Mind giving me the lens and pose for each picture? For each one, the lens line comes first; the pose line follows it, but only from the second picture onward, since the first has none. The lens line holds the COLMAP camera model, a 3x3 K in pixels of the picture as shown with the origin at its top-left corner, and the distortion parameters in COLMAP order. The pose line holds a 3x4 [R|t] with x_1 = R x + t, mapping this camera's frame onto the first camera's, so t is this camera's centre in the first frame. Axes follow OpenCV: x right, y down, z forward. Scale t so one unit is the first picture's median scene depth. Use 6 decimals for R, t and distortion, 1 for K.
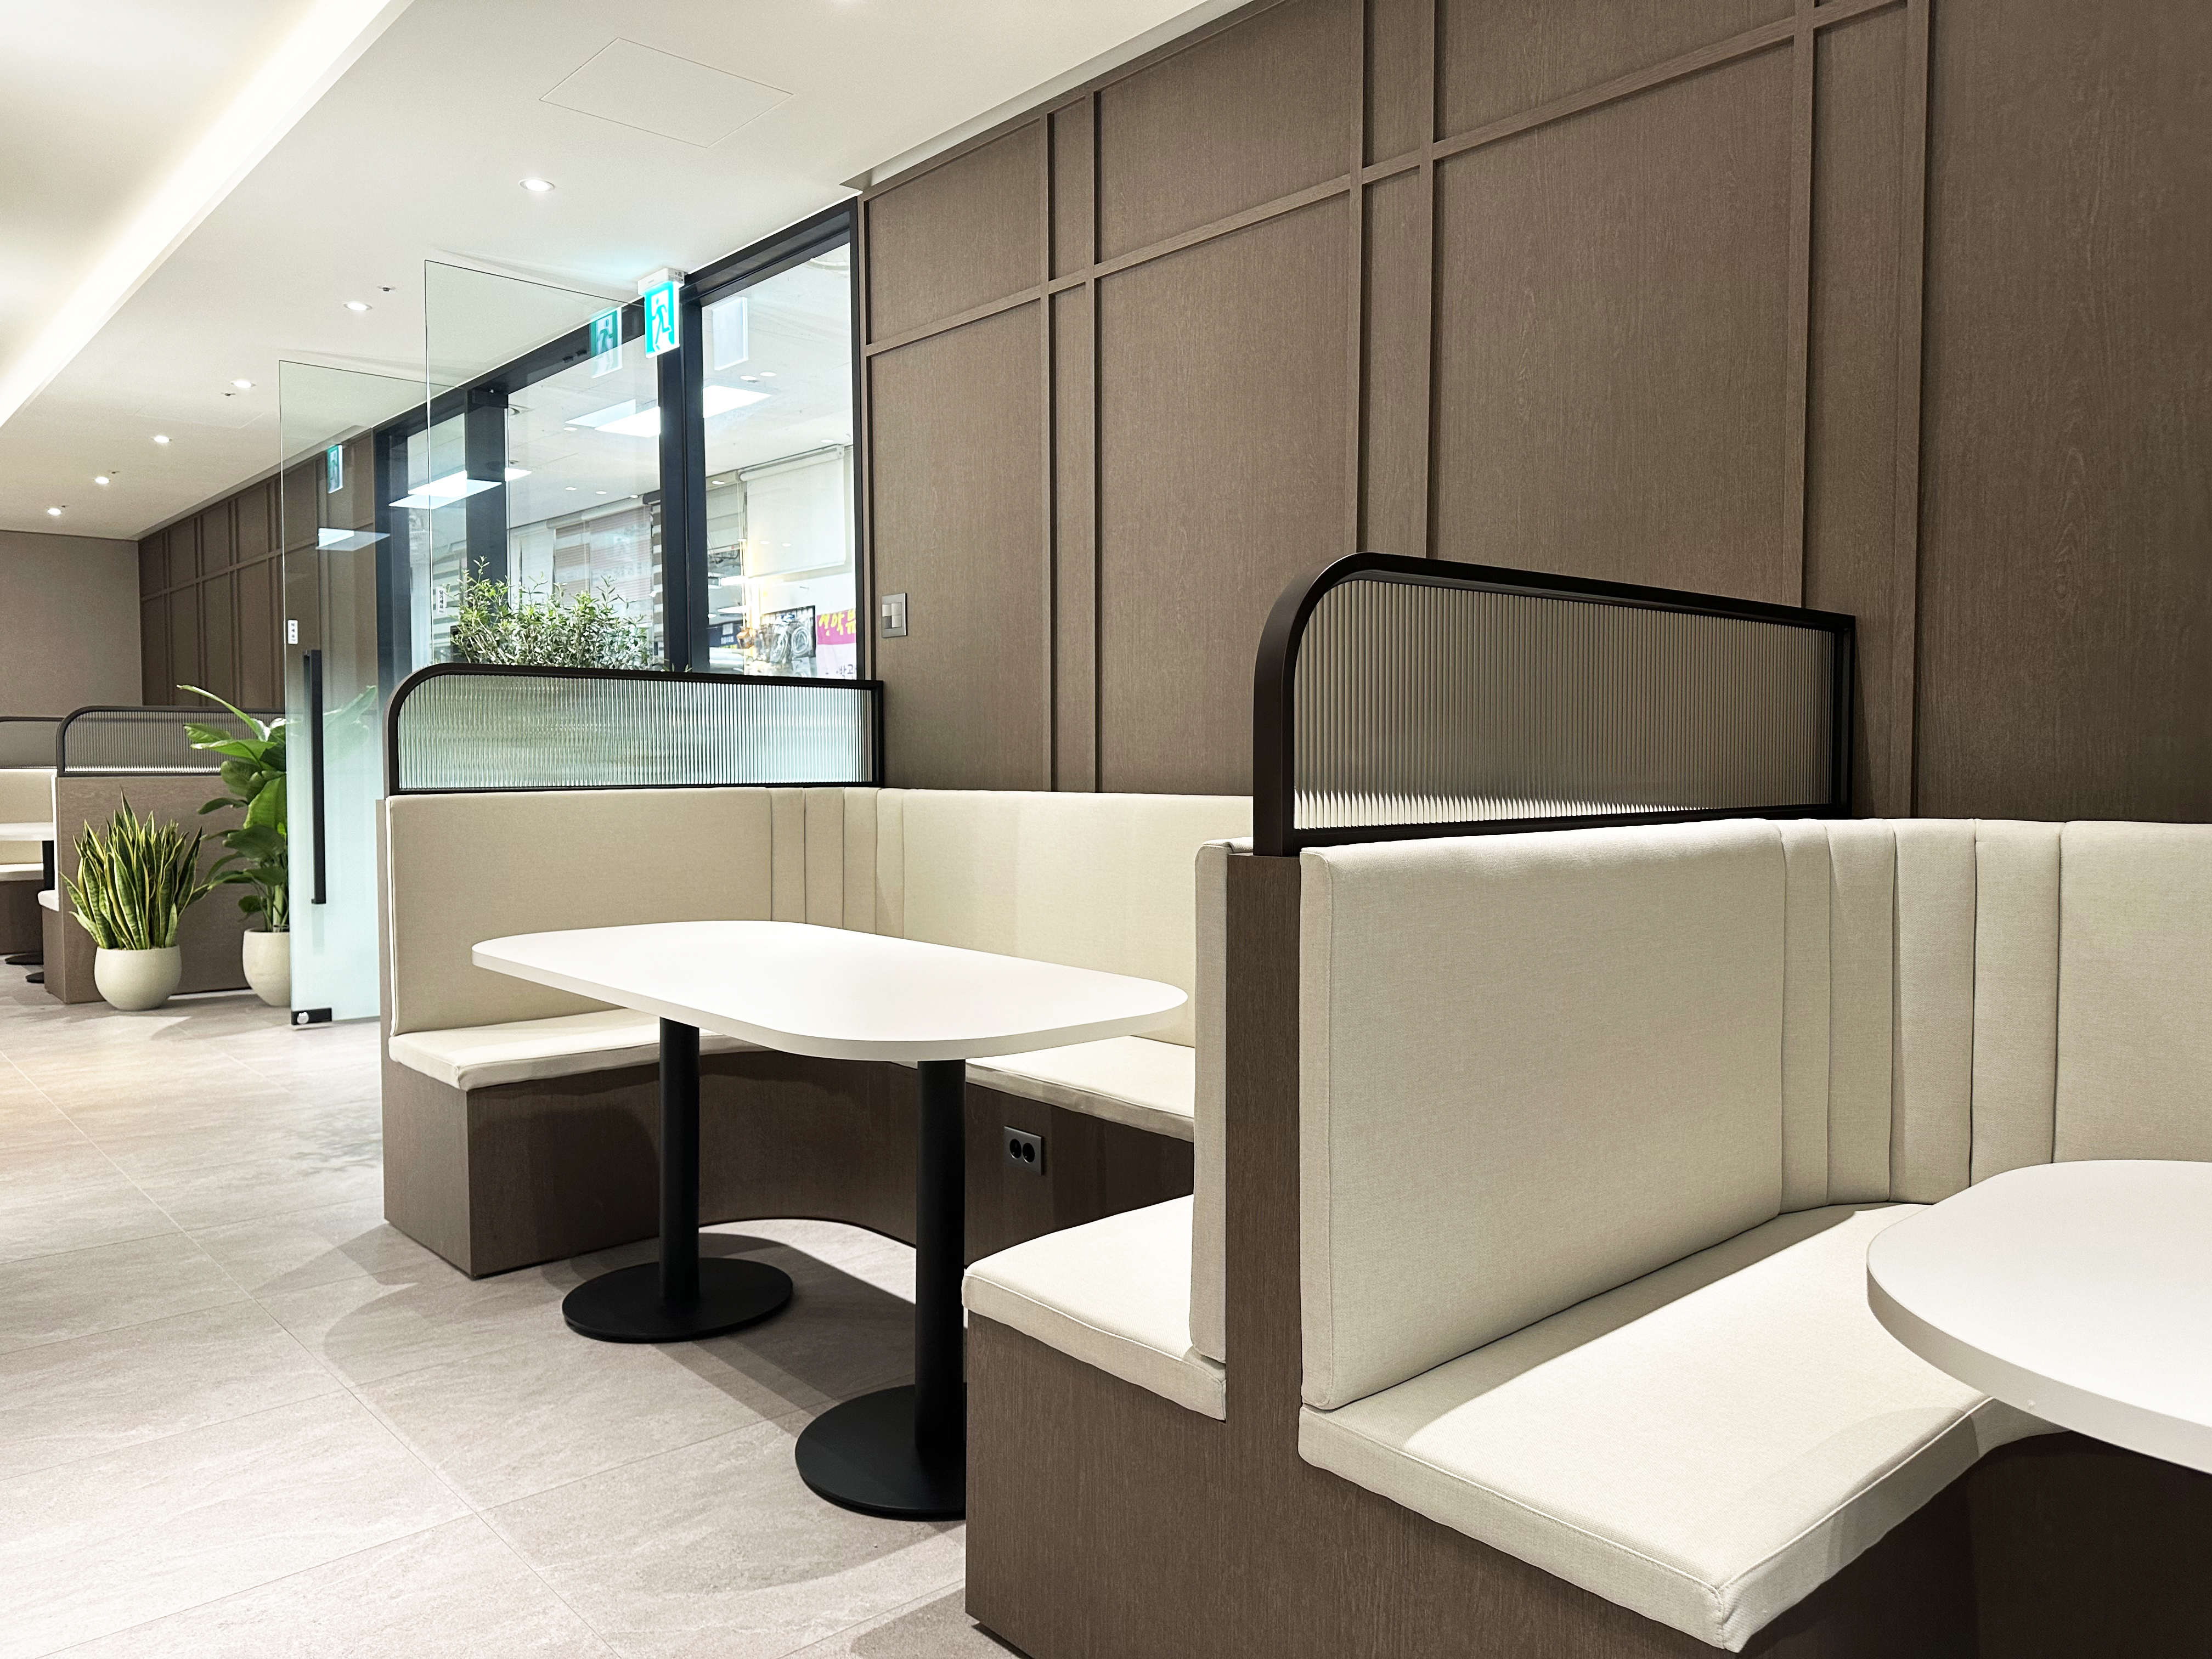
lens RADIAL K [[1557.6, 0, 1106.0], [0, 1557.6, 829.5], [0, 0, 1]] dist [0.009403, 0.001256]
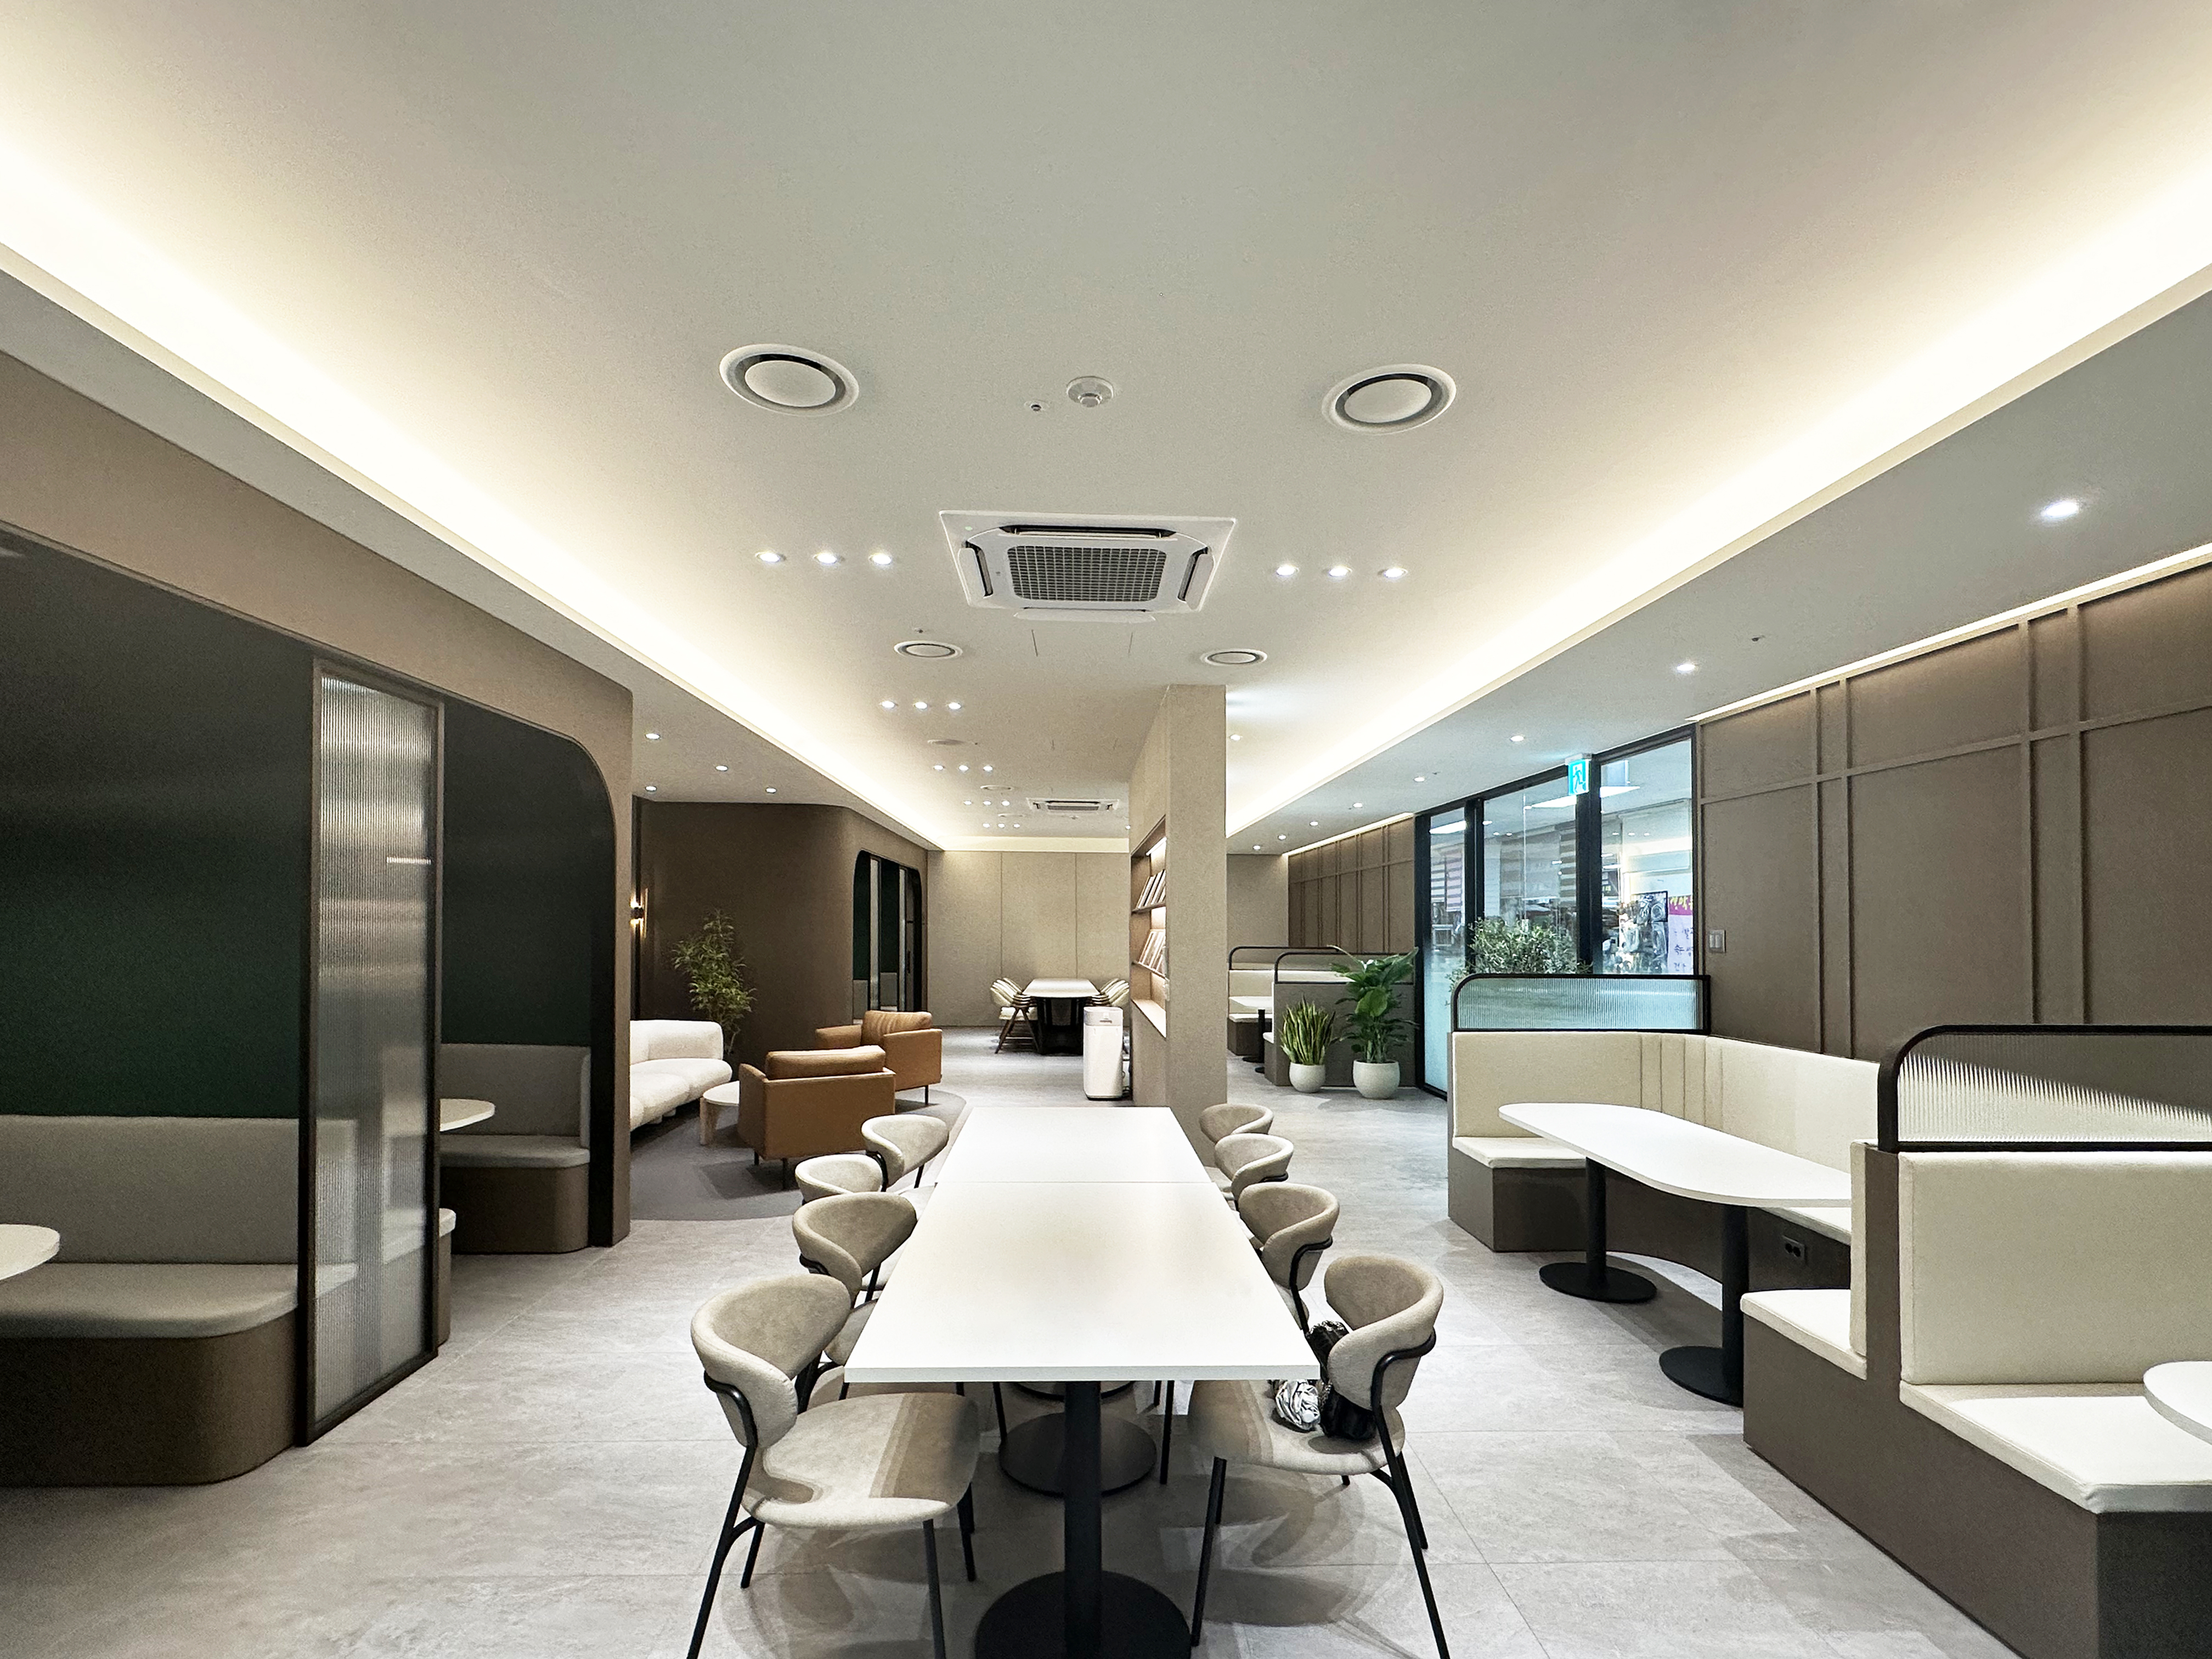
lens RADIAL K [[965.8, 0, 1092.2], [0, 965.8, 923.0], [0, 0, 1]] dist [0.027169, -0.000514]
pose [[0.753988, -0.003838, -0.656877, 0.080802], [-0.033829, 0.998429, -0.044665, -0.099638], [0.656016, 0.055898, 0.752674, -0.441540]]
